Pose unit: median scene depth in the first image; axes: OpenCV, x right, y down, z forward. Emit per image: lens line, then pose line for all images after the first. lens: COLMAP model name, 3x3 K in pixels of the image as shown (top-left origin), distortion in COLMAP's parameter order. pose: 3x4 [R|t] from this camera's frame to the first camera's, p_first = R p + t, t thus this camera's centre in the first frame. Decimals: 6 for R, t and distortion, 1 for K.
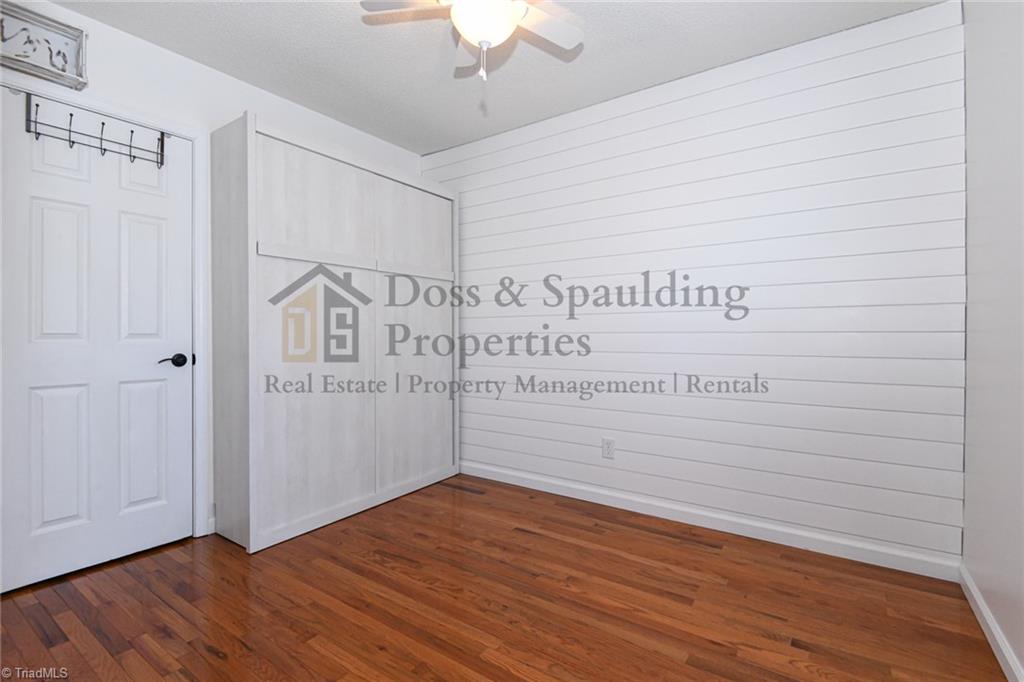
lens RADIAL K [[466.4, 0, 511.6], [0, 466.4, 340.4], [0, 0, 1]] dist [-0.003207, -0.000885]
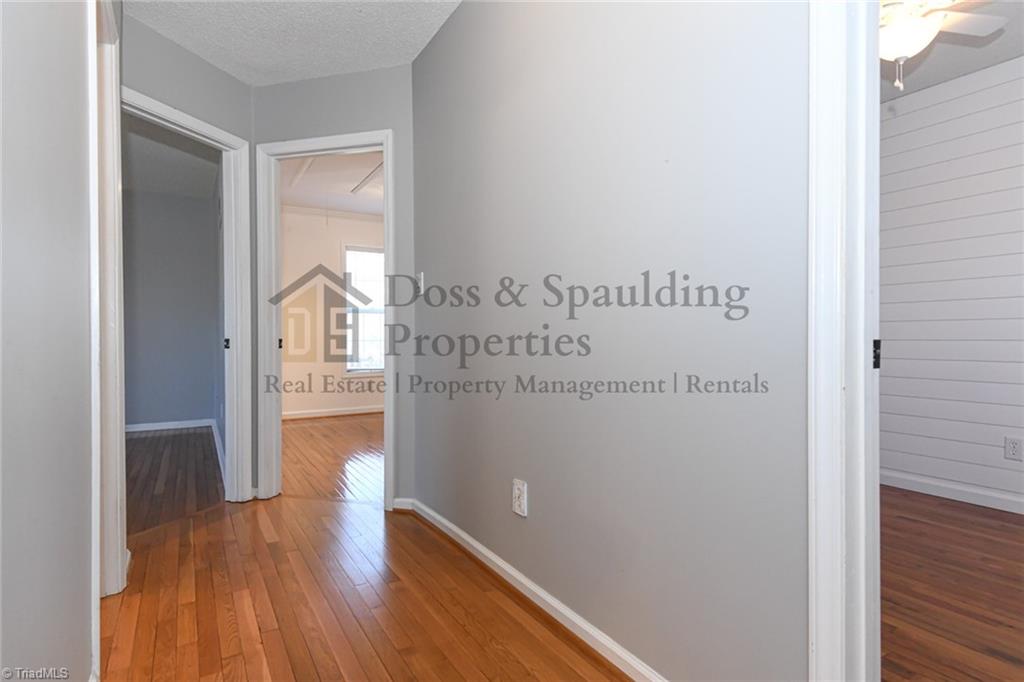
lens RADIAL K [[557.5, 0, 510.9], [0, 557.5, 338.8], [0, 0, 1]] dist [0.002239, -0.000088]
pose [[0.901349, -0.000235, -0.433094, -0.260412], [-0.001669, 0.999991, -0.004017, 0.039991], [0.433091, 0.004343, 0.901340, -0.499659]]
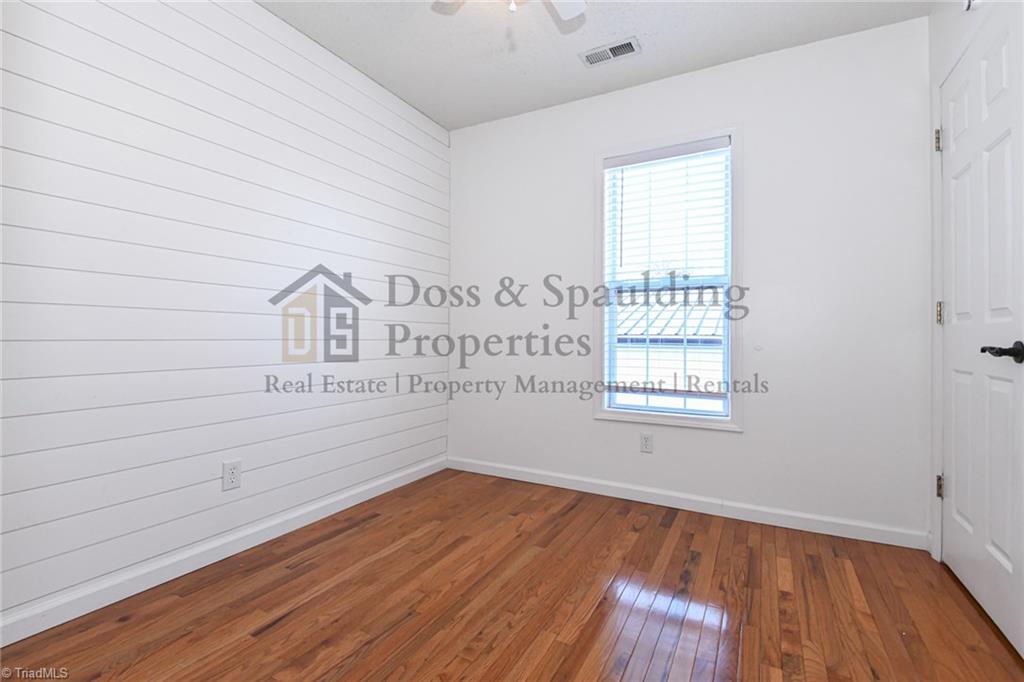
lens RADIAL K [[466.4, 0, 510.2], [0, 466.4, 337.4], [0, 0, 1]] dist [-0.003207, -0.000885]
pose [[-0.100825, -0.005485, 0.994889, -0.714494], [0.005580, 0.999966, 0.006079, 0.030080], [-0.994889, 0.006164, -0.100791, 0.866491]]
